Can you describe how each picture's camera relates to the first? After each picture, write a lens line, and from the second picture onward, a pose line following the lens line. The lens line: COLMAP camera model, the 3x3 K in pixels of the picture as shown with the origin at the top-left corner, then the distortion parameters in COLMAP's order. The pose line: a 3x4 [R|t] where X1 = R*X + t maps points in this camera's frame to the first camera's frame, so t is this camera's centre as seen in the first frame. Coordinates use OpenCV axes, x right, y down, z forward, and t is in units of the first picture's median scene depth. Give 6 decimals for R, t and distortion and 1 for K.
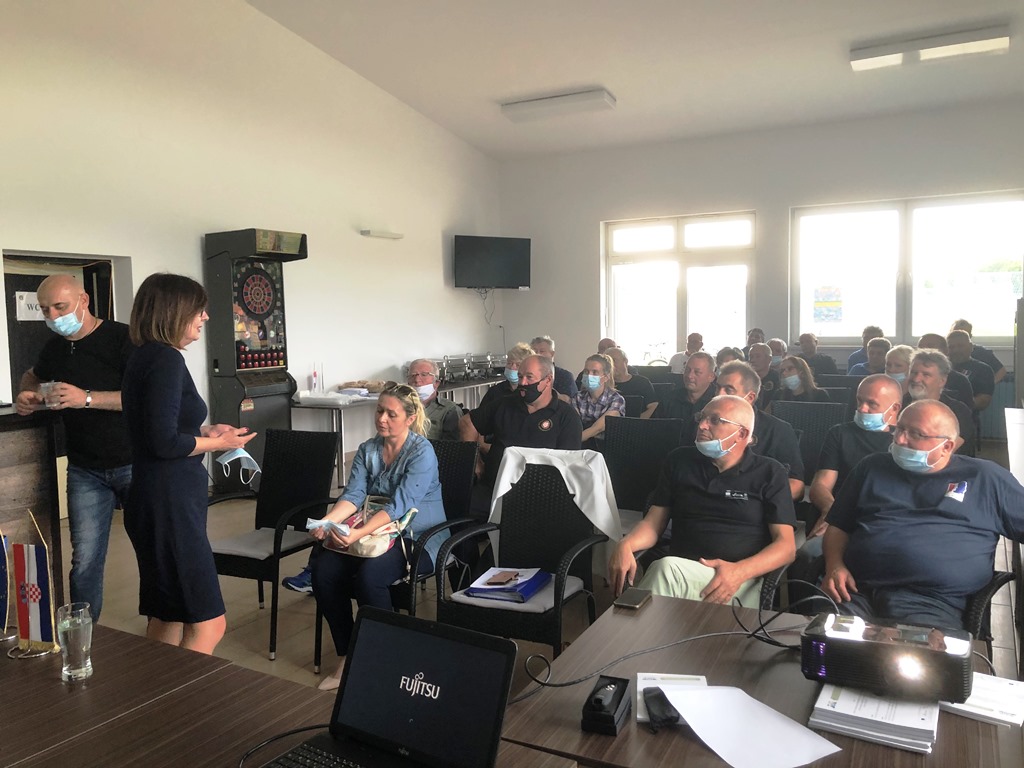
lens RADIAL K [[842.2, 0, 512.0], [0, 842.2, 384.0], [0, 0, 1]] dist [0.027073, -0.016229]
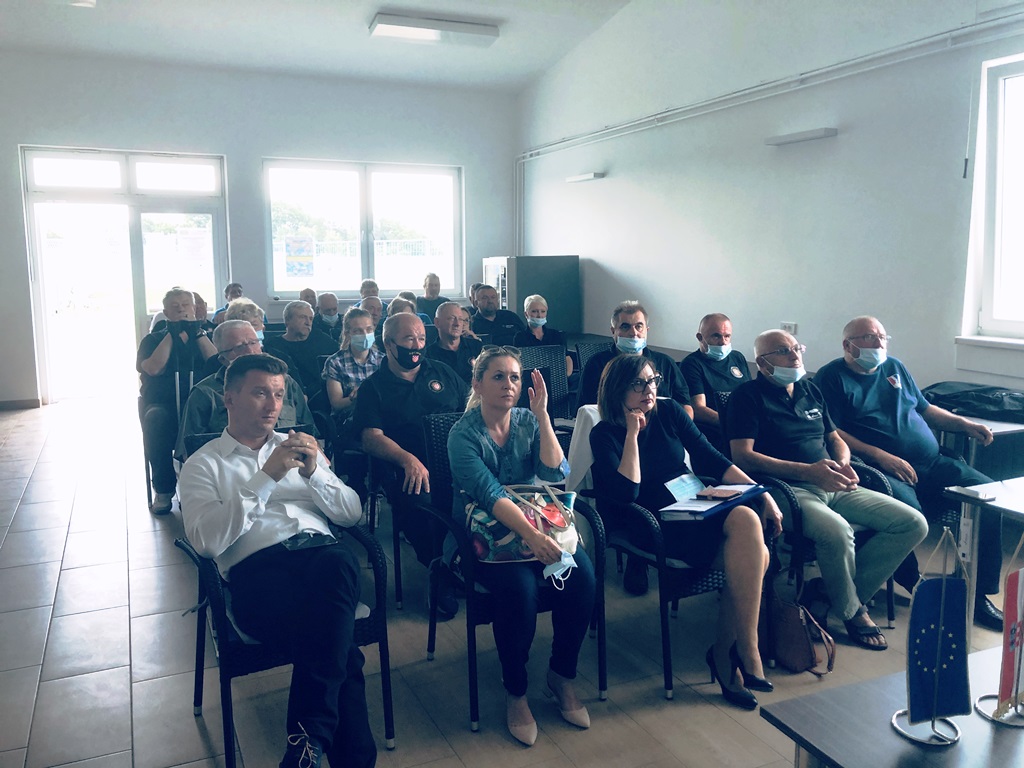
lens RADIAL K [[841.4, 0, 512.0], [0, 841.4, 384.0], [0, 0, 1]] dist [0.000329, 0.009869]
pose [[0.587915, -0.098873, 0.802857, -0.701017], [0.059203, 0.995100, 0.079195, -0.023618], [-0.806753, 0.000971, 0.590887, 0.472415]]
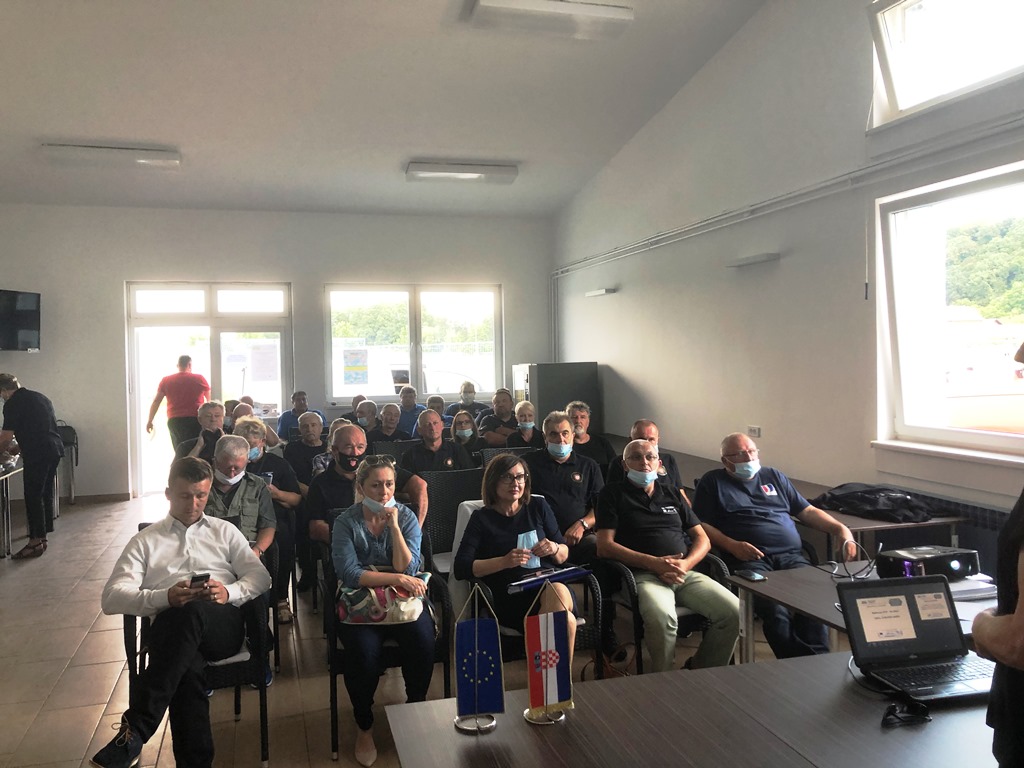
lens RADIAL K [[842.2, 0, 512.0], [0, 842.2, 384.0], [0, 0, 1]] dist [0.027073, -0.016229]
pose [[0.698057, -0.017255, 0.715834, -0.691565], [0.066273, 0.996975, -0.040596, -0.030998], [-0.712969, 0.075779, 0.697089, 0.133660]]
